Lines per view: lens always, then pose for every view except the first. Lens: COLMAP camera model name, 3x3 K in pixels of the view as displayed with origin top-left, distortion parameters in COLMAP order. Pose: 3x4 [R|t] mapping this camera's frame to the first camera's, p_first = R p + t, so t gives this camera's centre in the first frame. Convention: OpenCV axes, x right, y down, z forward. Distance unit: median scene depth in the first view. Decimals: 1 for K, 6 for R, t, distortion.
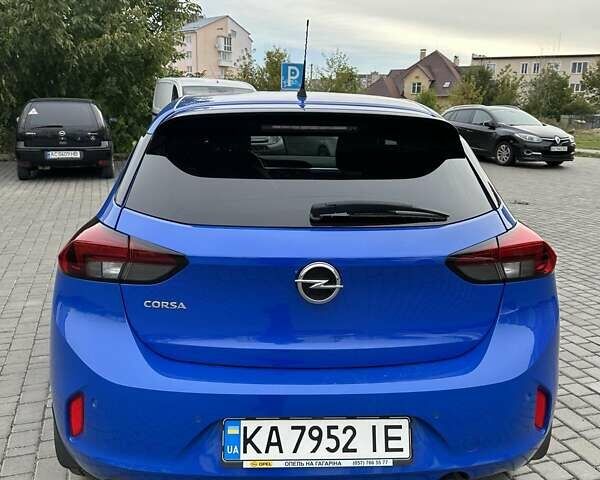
lens RADIAL K [[561.4, 0, 300.0], [0, 561.4, 240.0], [0, 0, 1]] dist [0.071408, -0.142513]
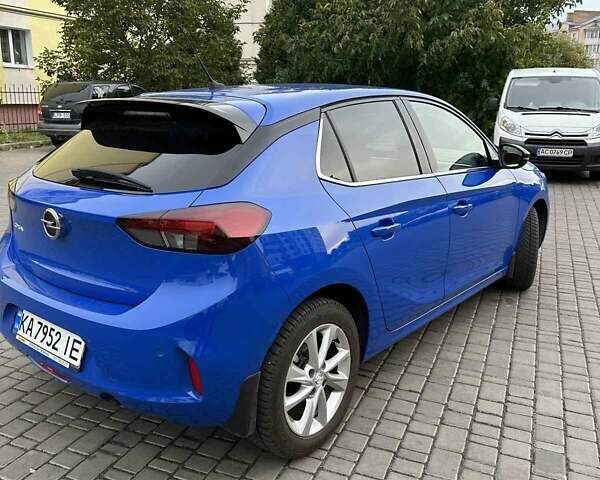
lens RADIAL K [[561.4, 0, 300.0], [0, 561.4, 240.0], [0, 0, 1]] dist [0.071408, -0.142513]
pose [[0.733026, 0.144017, -0.664779, 1.398910], [-0.138265, 0.988473, 0.061683, -0.055917], [0.666000, 0.046700, 0.744489, 0.357518]]
